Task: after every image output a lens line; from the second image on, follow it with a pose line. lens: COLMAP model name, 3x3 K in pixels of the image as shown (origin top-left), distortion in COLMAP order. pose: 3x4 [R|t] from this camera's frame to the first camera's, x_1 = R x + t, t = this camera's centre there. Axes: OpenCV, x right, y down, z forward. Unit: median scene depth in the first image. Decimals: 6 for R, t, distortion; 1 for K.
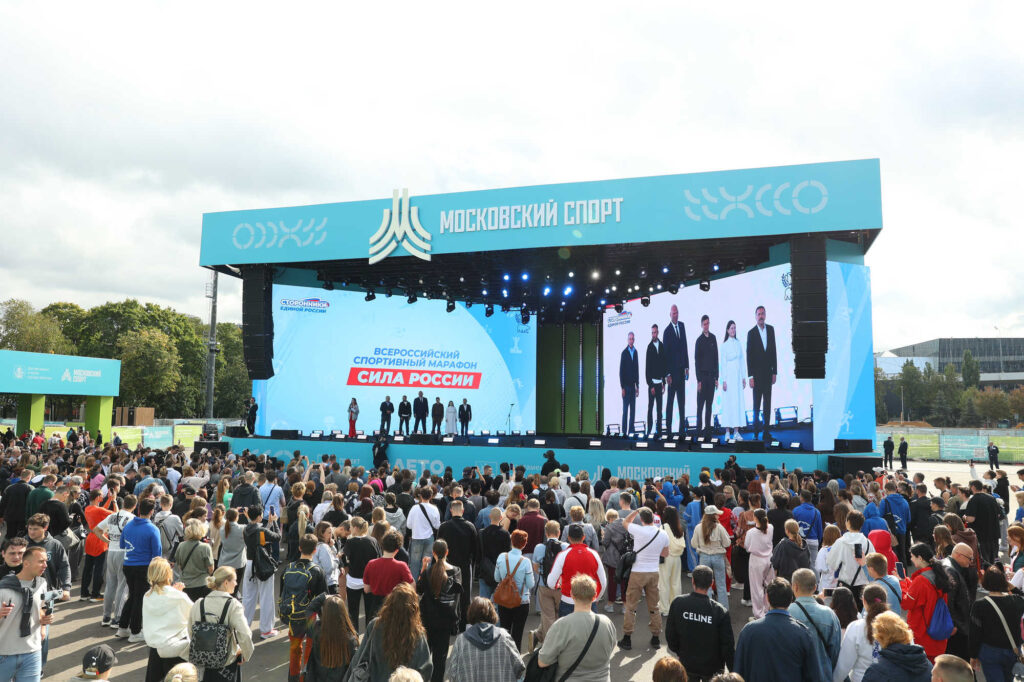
lens RADIAL K [[746.4, 0, 512.0], [0, 746.4, 341.0], [0, 0, 1]] dist [-0.095615, 0.055269]
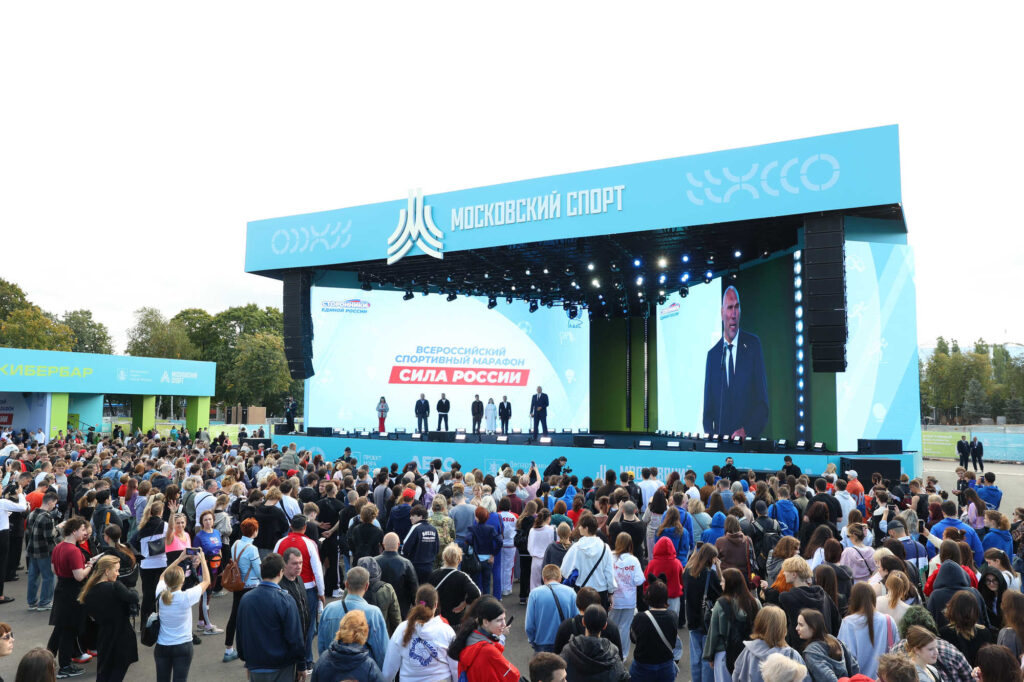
lens RADIAL K [[770.4, 0, 512.0], [0, 770.4, 341.0], [0, 0, 1]] dist [-0.084101, 0.003307]
pose [[0.979843, -0.019439, -0.198821, 0.174573], [0.020620, 0.999780, 0.003873, 0.000749], [0.198702, -0.007894, 0.980028, 0.003114]]
